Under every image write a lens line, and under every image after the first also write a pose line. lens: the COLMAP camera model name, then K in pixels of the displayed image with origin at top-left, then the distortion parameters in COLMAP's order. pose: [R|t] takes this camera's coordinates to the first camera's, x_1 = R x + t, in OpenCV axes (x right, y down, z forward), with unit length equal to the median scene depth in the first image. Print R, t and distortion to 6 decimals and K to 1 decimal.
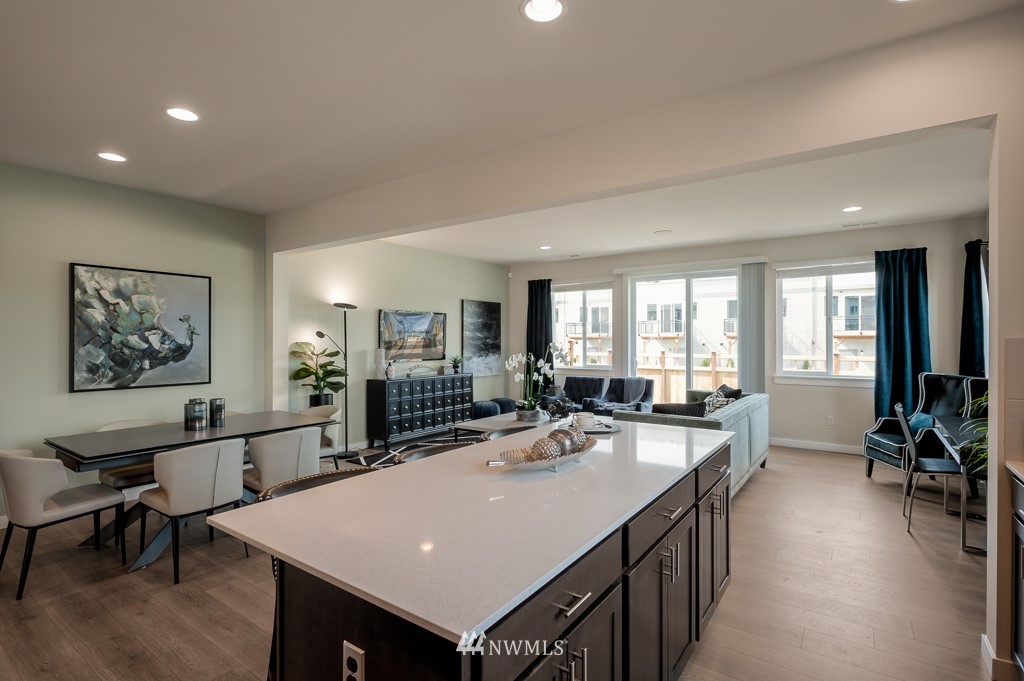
lens RADIAL K [[492.2, 0, 509.0], [0, 492.2, 335.0], [0, 0, 1]] dist [0.003983, 0.002938]
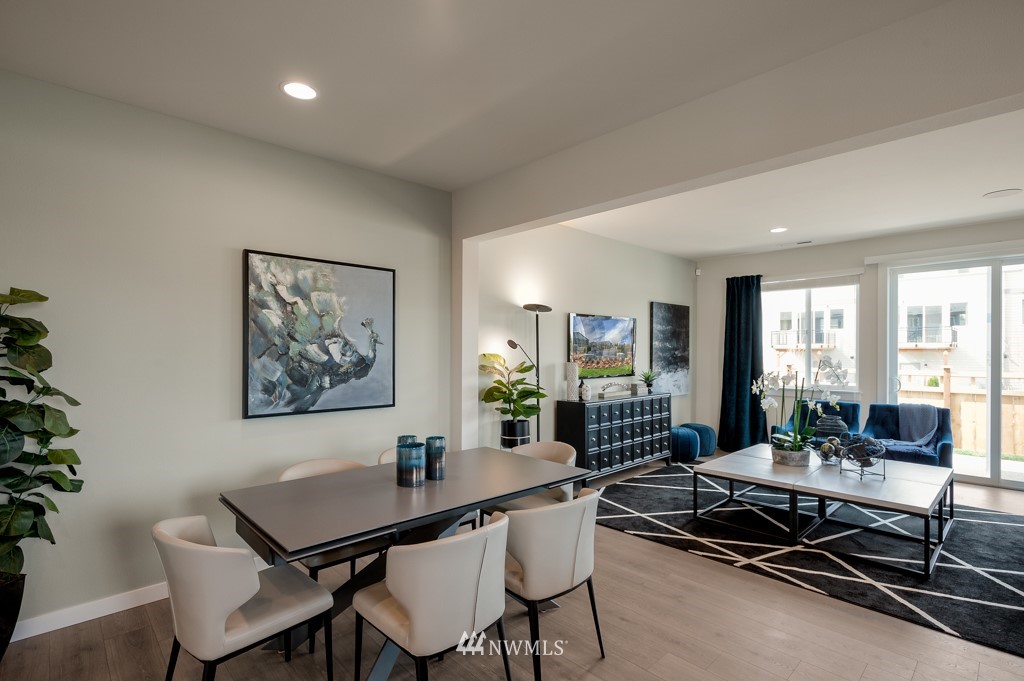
lens RADIAL K [[492.2, 0, 515.7], [0, 492.2, 350.0], [0, 0, 1]] dist [0.003983, 0.002938]
pose [[0.982289, 0.003498, -0.187337, -0.228751], [-0.002032, 0.999966, 0.008015, 0.001965], [0.187359, -0.007493, 0.982263, 0.227615]]
